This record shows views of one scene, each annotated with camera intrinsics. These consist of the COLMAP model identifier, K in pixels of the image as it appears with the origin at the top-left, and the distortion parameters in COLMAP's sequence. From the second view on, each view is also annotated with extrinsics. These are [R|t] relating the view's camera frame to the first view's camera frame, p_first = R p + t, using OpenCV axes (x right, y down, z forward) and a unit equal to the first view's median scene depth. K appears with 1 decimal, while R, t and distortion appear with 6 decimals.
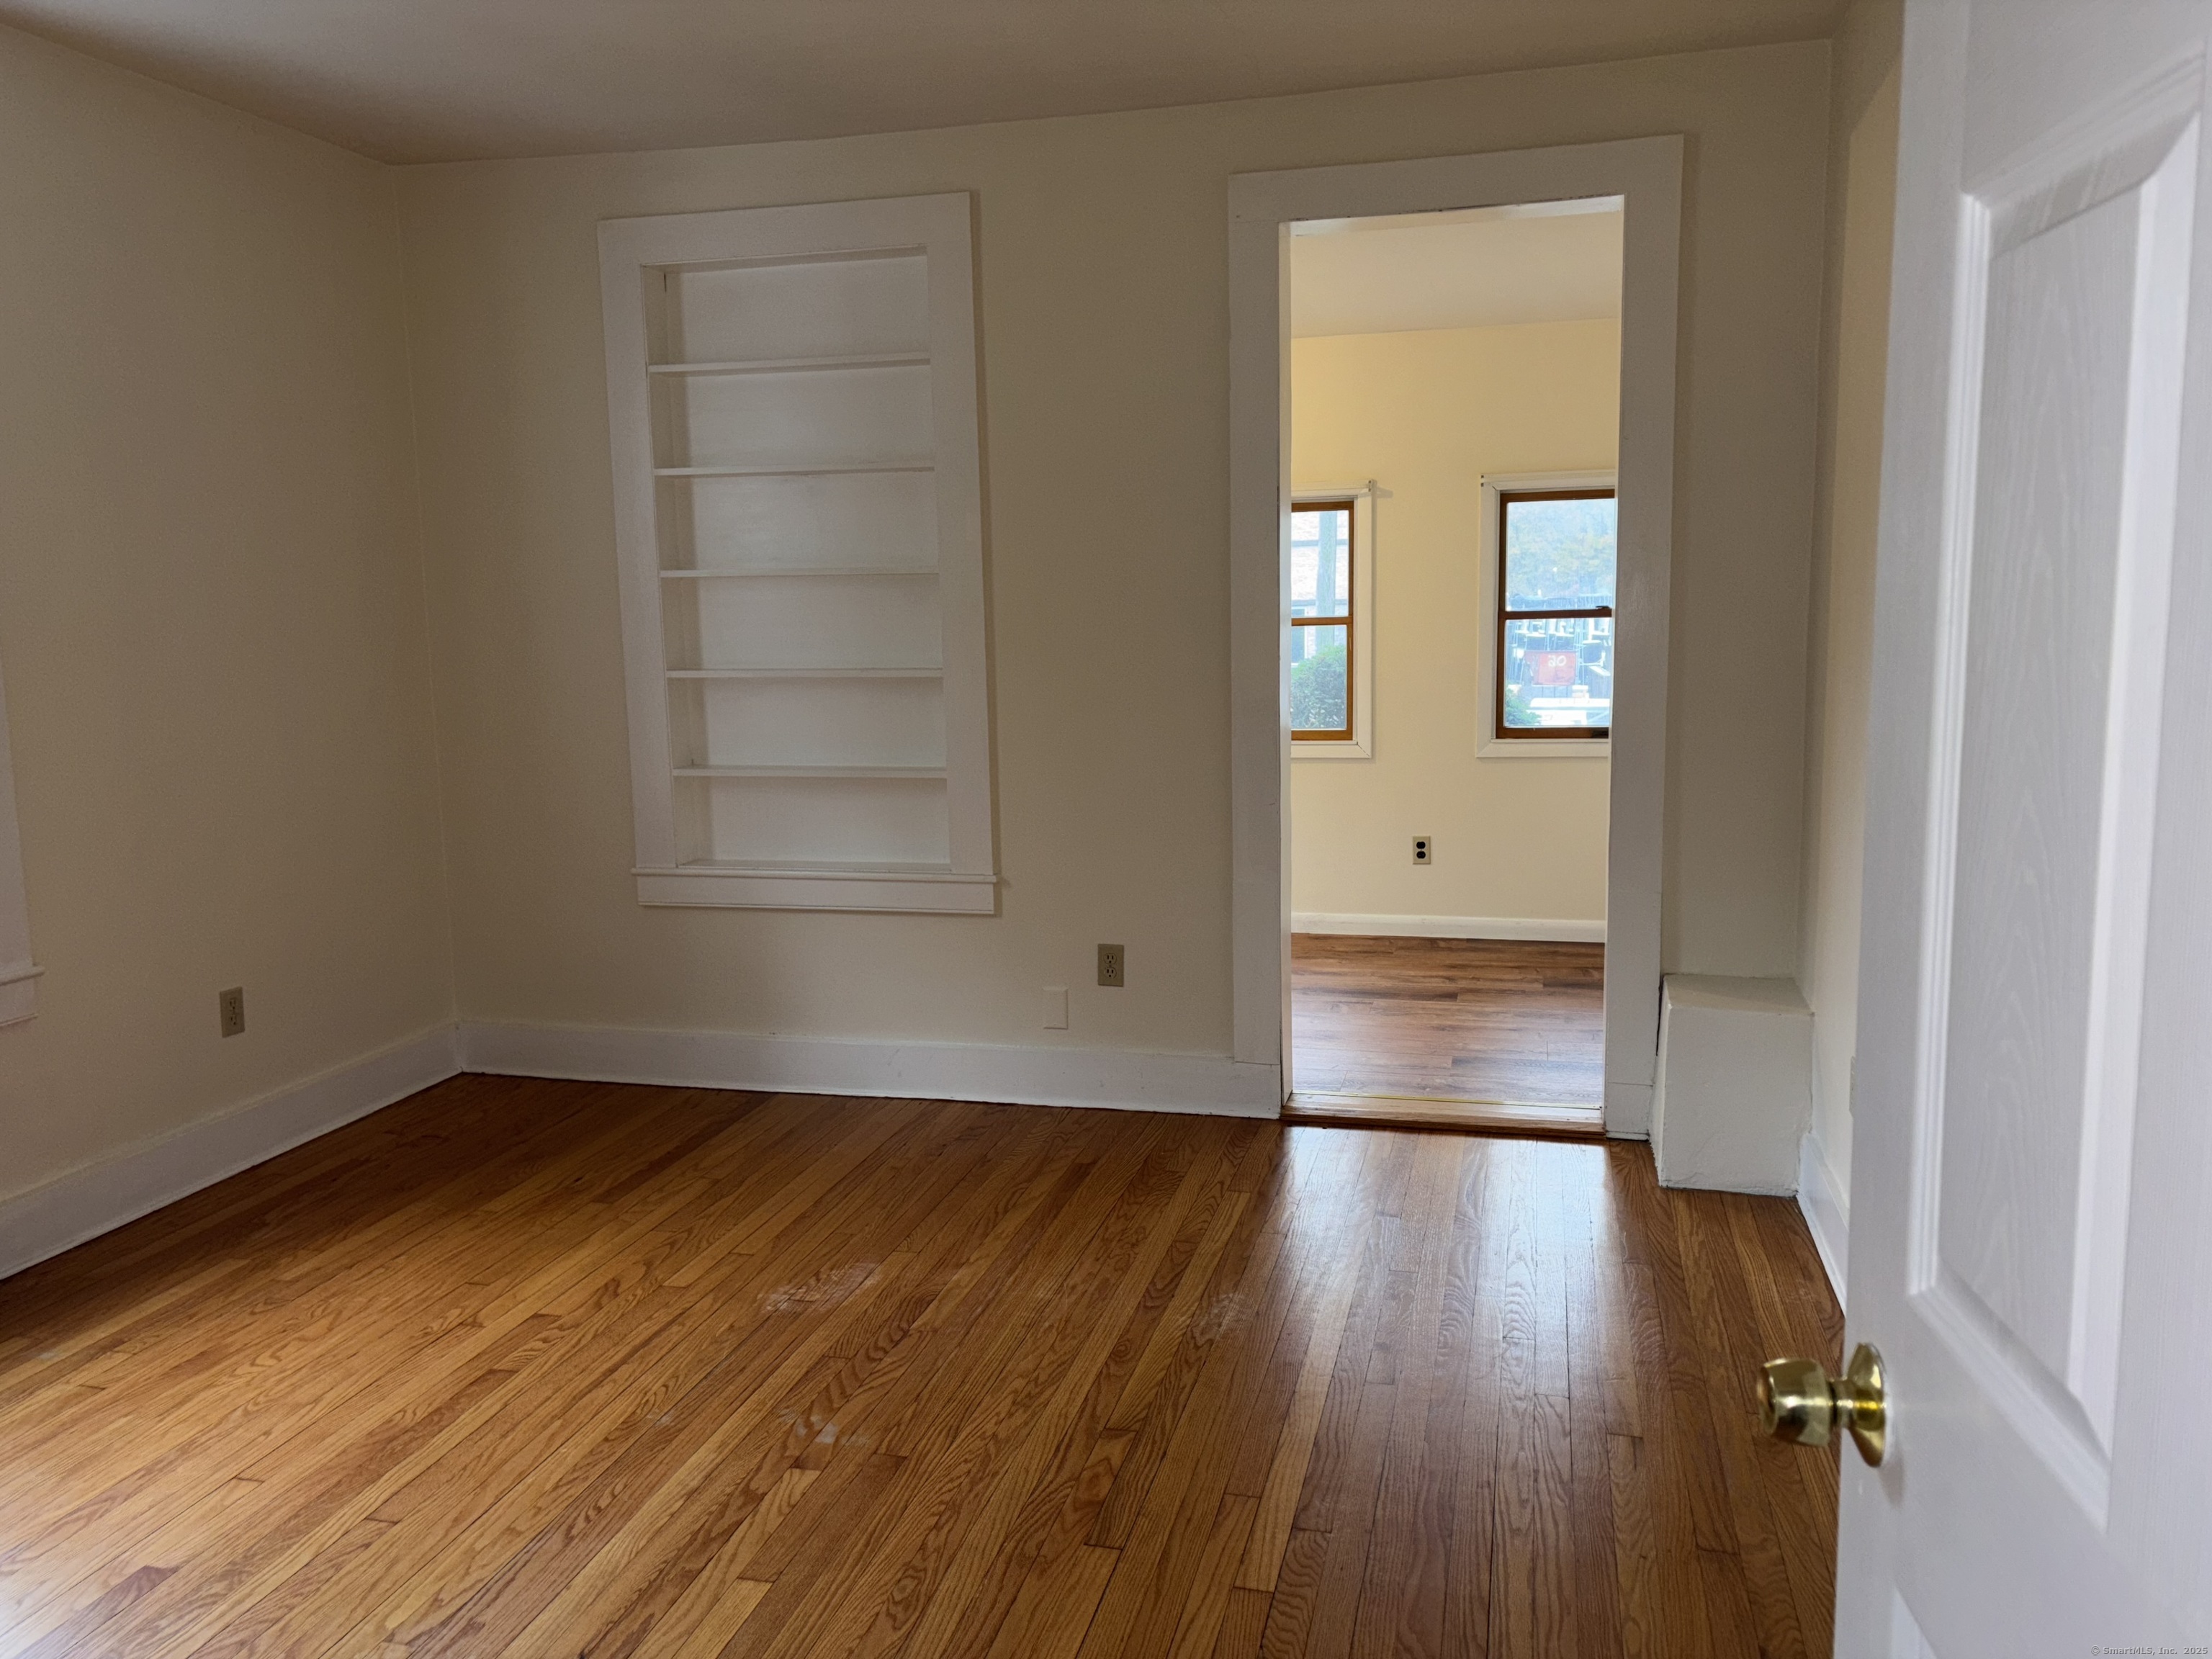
lens RADIAL K [[1650.8, 0, 1099.2], [0, 1650.8, 821.0], [0, 0, 1]] dist [0.006471, 0.001433]
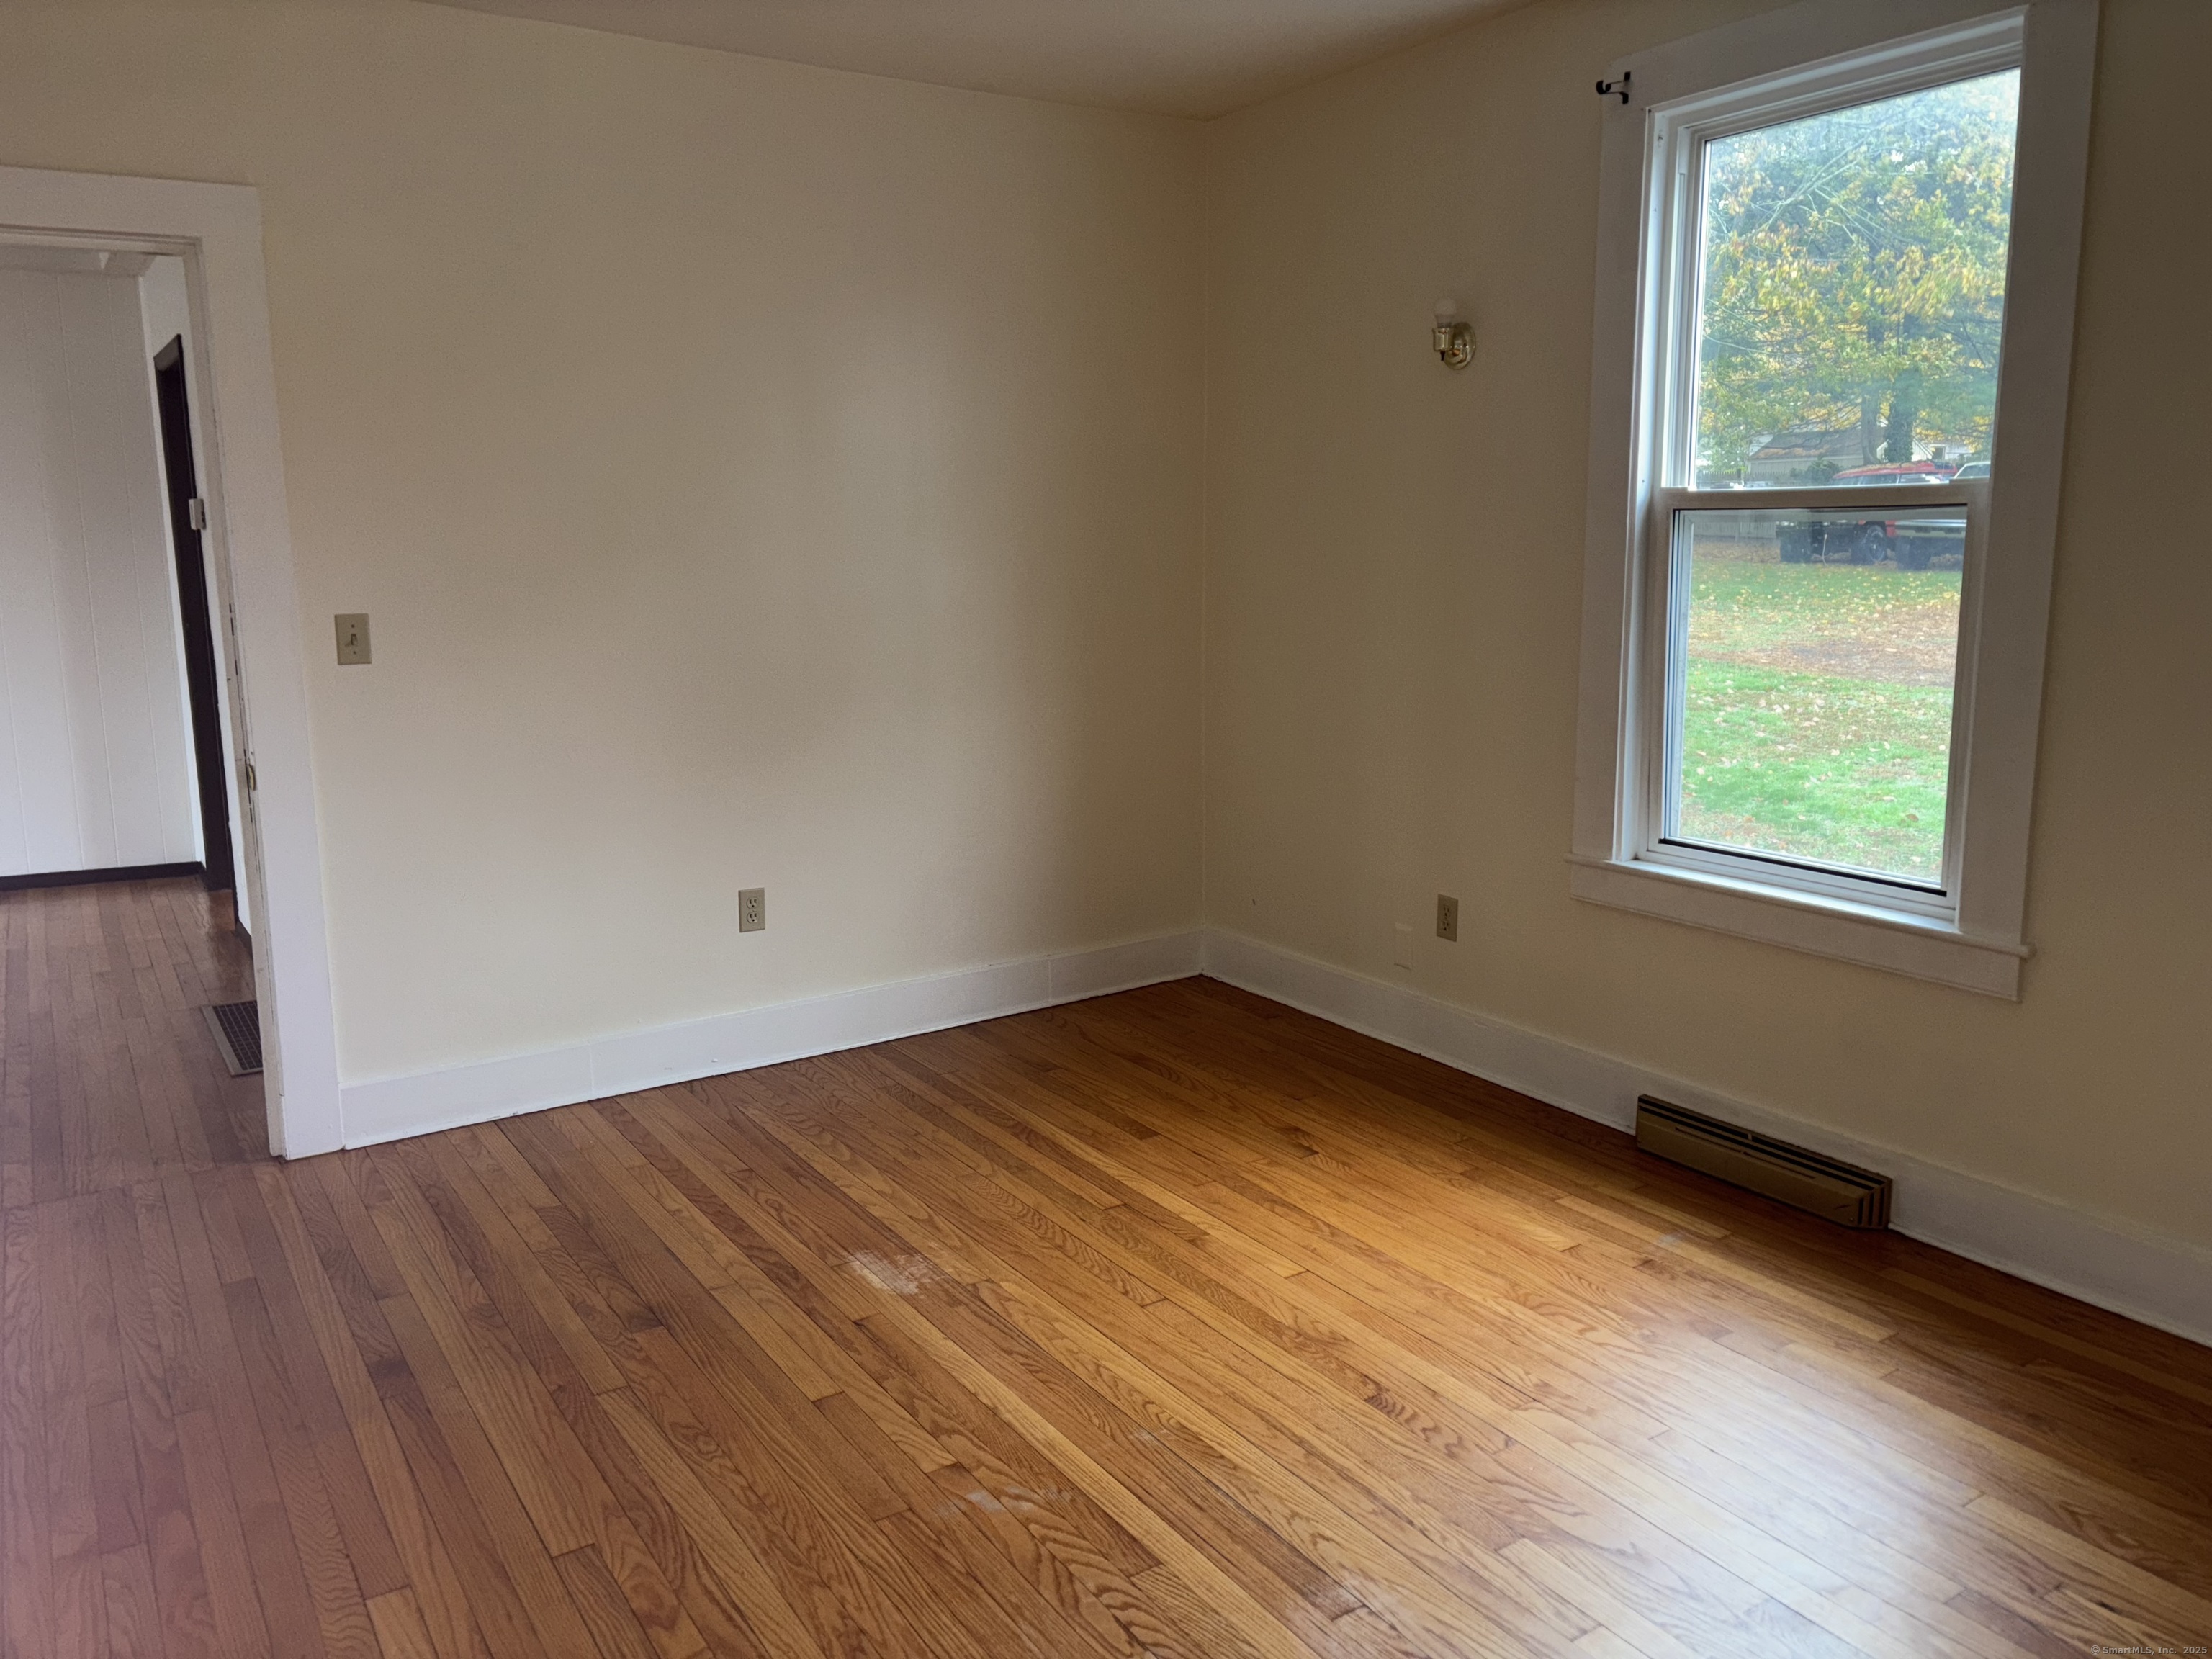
lens RADIAL K [[1650.8, 0, 1099.2], [0, 1650.8, 821.0], [0, 0, 1]] dist [0.006471, 0.001433]
pose [[-0.670028, 0.150418, -0.726937, 0.383729], [-0.083459, 0.957784, 0.275110, -0.221002], [0.737629, 0.245000, -0.629188, 1.546481]]
